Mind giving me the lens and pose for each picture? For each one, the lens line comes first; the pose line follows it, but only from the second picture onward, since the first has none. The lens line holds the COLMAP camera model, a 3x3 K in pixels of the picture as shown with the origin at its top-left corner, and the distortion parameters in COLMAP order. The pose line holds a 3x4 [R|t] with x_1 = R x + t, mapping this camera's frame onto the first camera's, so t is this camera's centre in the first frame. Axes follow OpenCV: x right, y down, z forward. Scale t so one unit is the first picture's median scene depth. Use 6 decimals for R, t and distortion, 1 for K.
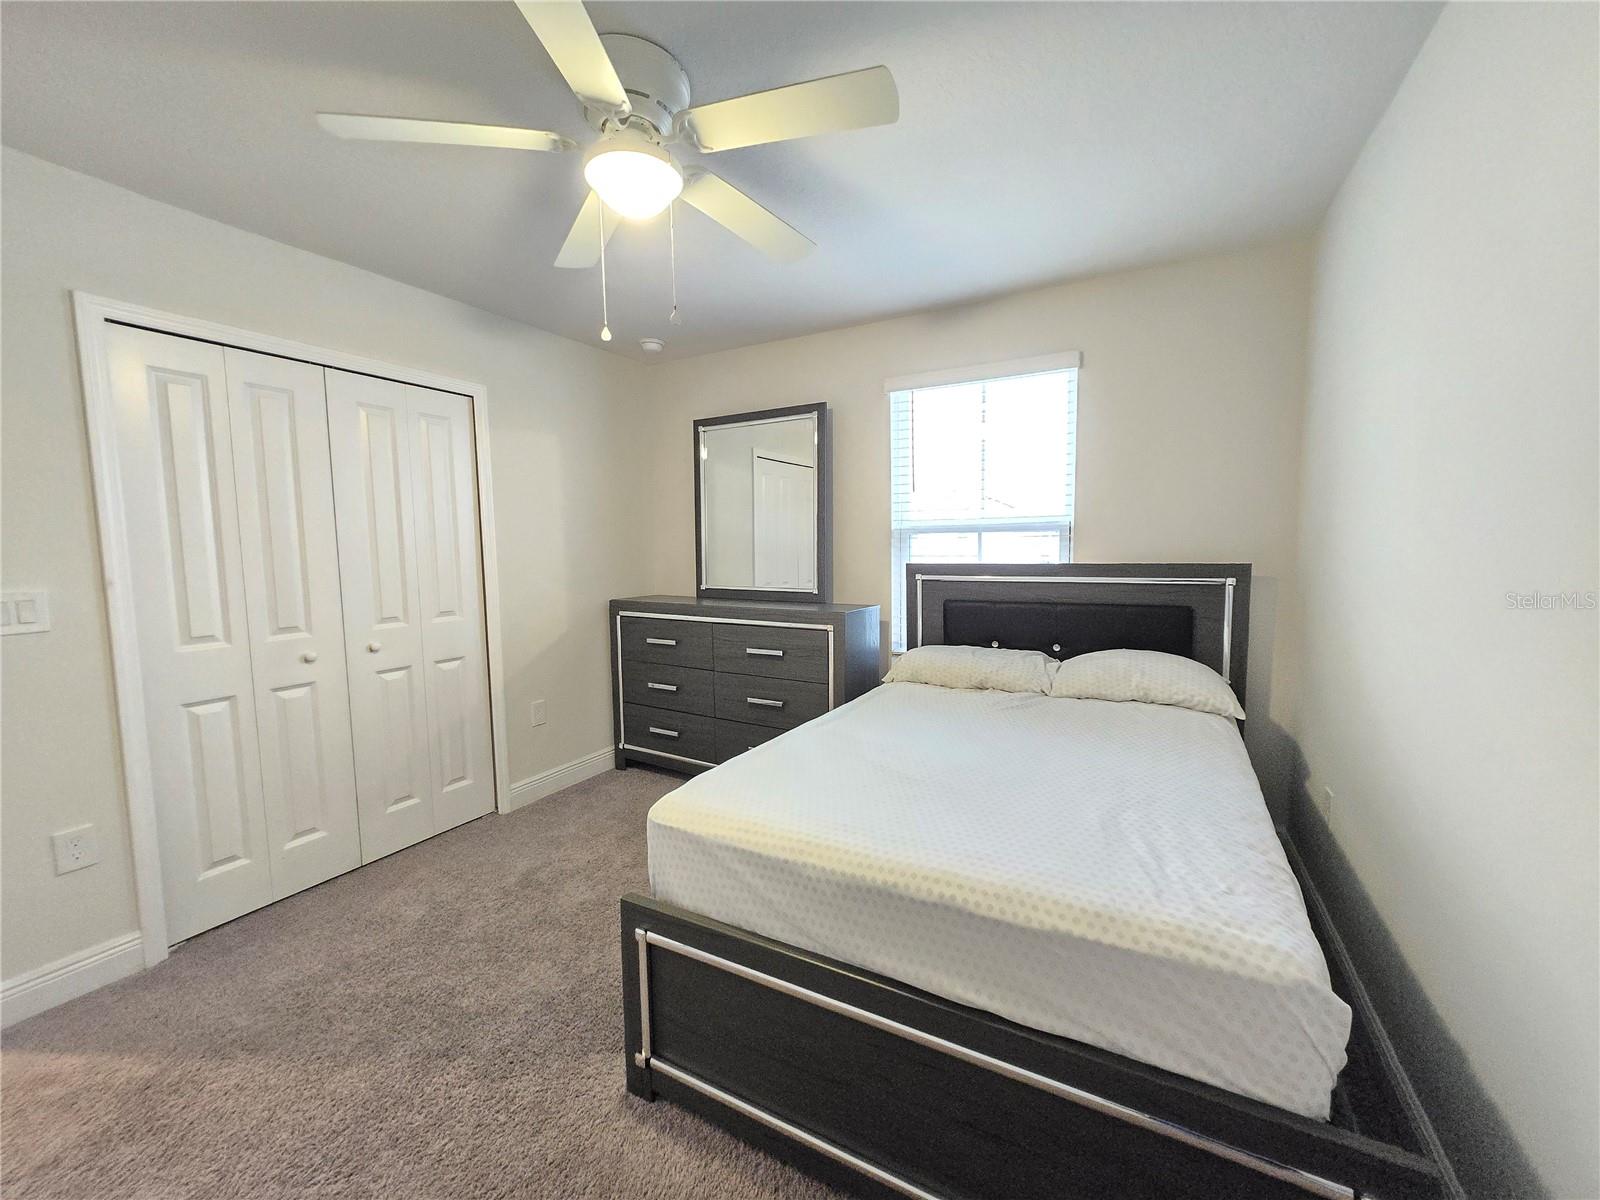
lens RADIAL K [[623.4, 0, 812.4], [0, 623.4, 593.4], [0, 0, 1]] dist [0.006905, -0.001220]
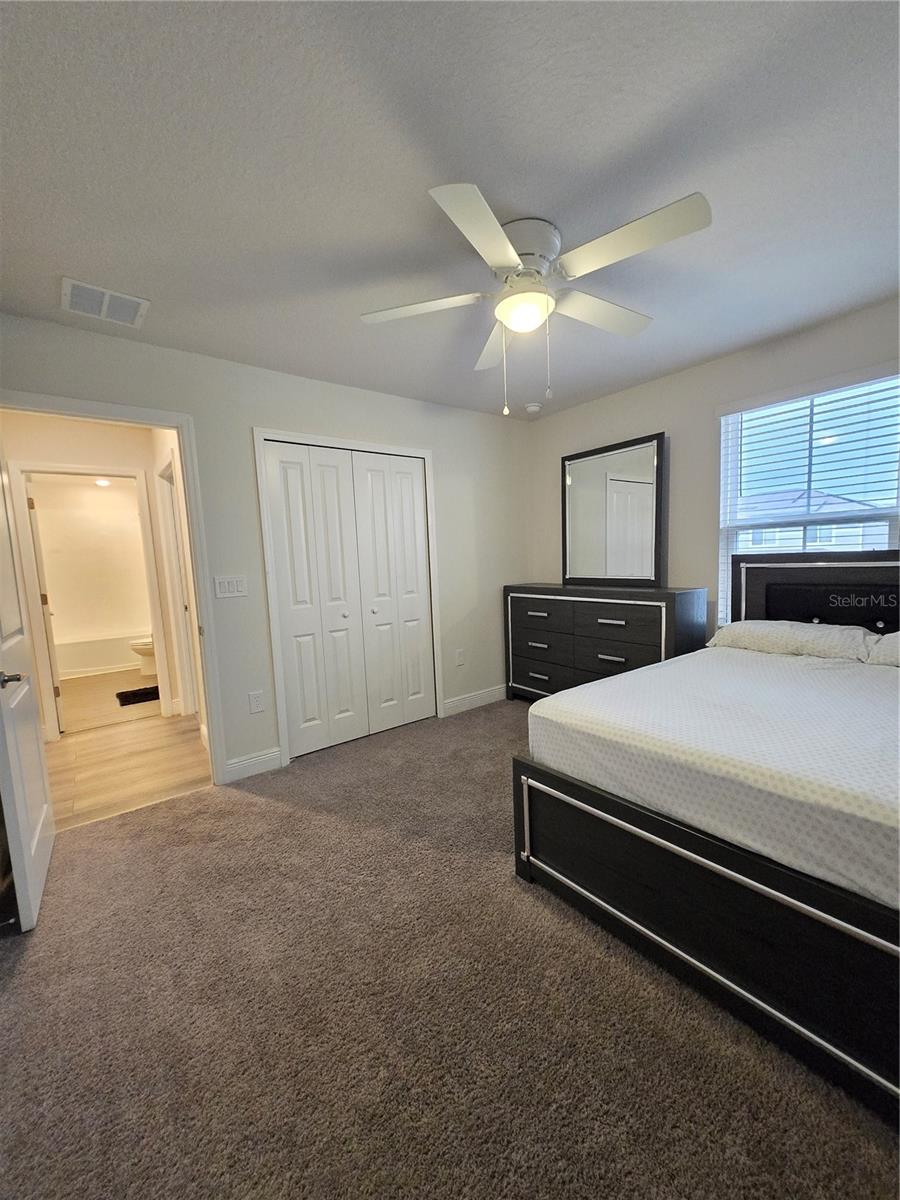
lens RADIAL K [[477.6, 0, 453.9], [0, 477.6, 610.5], [0, 0, 1]] dist [0.007467, -0.000271]
pose [[0.917018, 0.018014, -0.398439, 0.034526], [-0.001667, 0.999144, 0.041337, 0.036183], [0.398842, -0.037242, 0.916263, -0.150943]]
